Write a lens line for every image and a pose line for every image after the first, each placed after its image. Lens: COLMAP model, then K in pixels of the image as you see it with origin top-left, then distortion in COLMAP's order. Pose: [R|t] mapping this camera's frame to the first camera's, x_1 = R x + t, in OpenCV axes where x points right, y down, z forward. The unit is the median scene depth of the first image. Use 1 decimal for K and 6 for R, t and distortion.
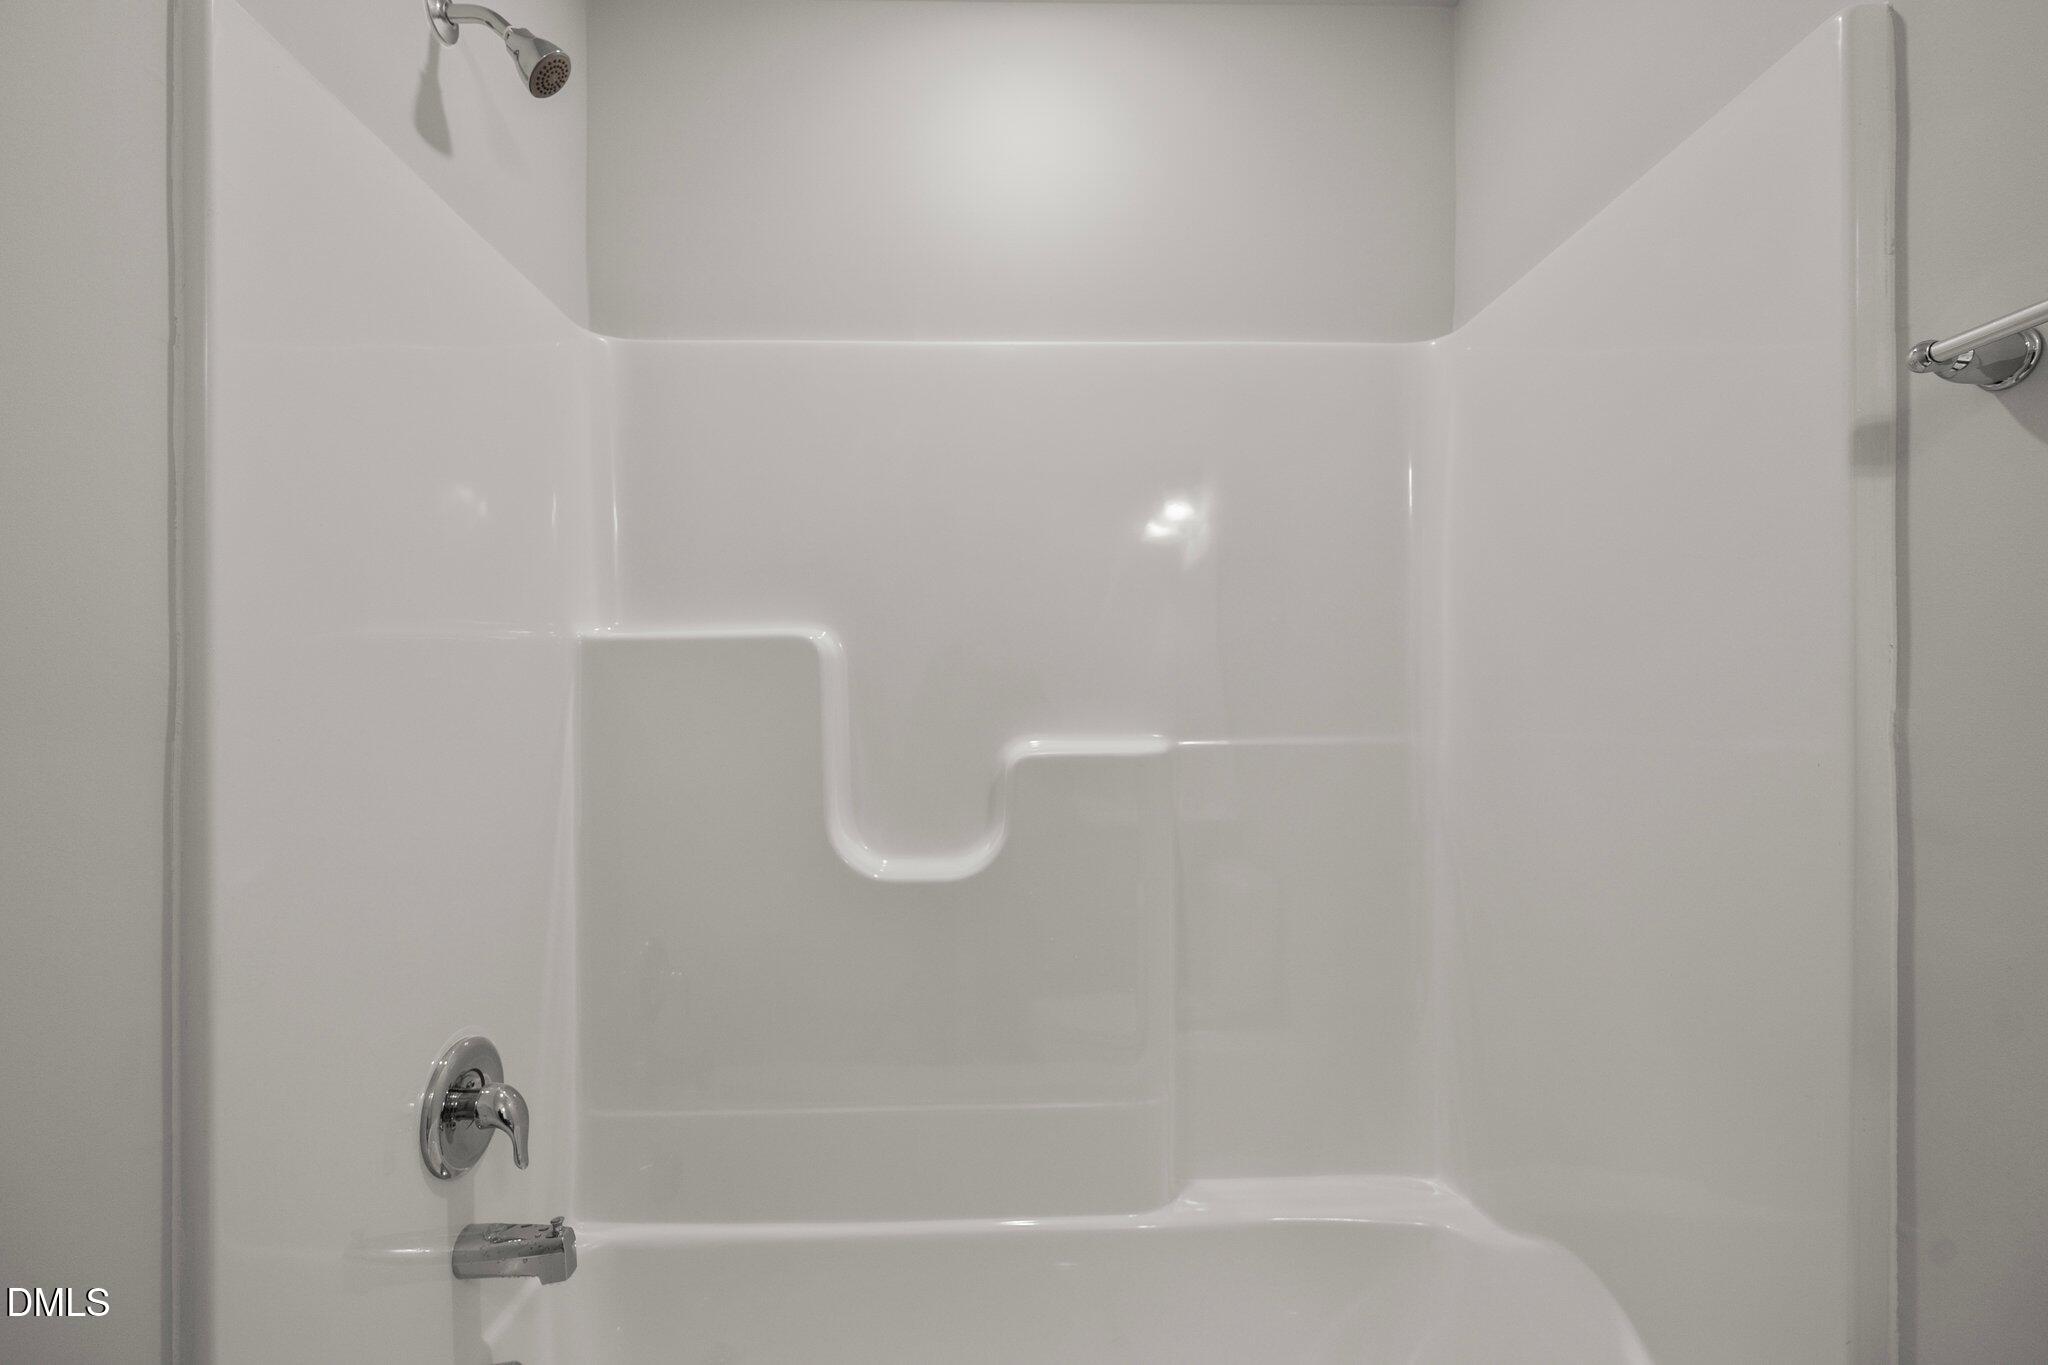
lens RADIAL K [[935.3, 0, 1029.0], [0, 935.3, 723.2], [0, 0, 1]] dist [-0.012807, 0.003165]
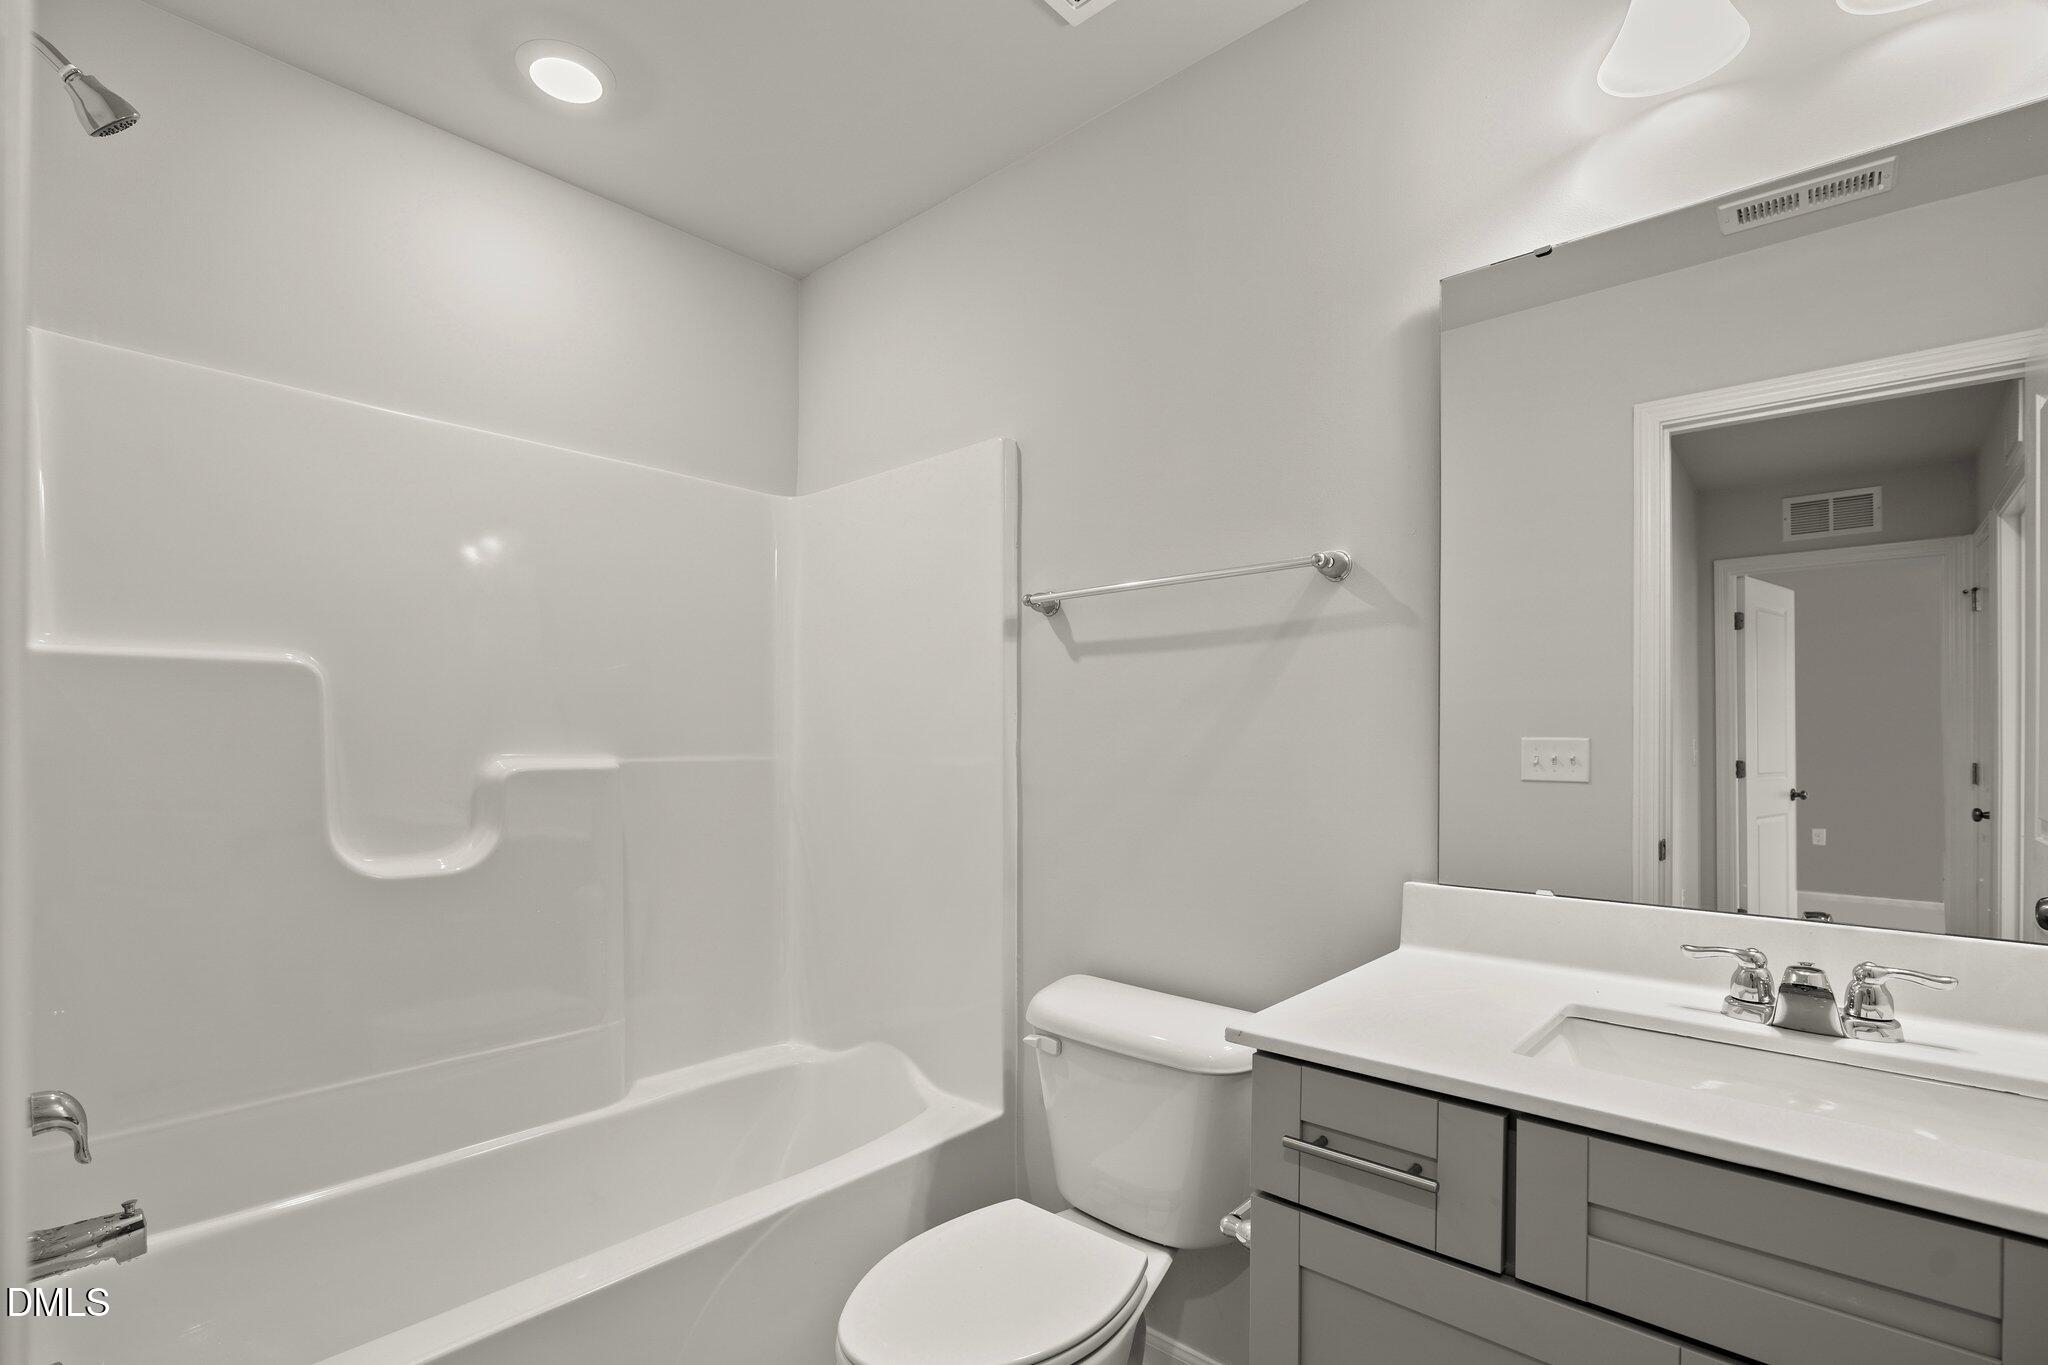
lens RADIAL K [[935.3, 0, 1055.8], [0, 935.3, 736.7], [0, 0, 1]] dist [-0.012807, 0.003165]
pose [[0.674485, 0.010543, 0.738213, -0.580288], [-0.000758, 0.999907, -0.013588, 0.006902], [-0.738288, 0.008605, 0.674430, -0.522382]]
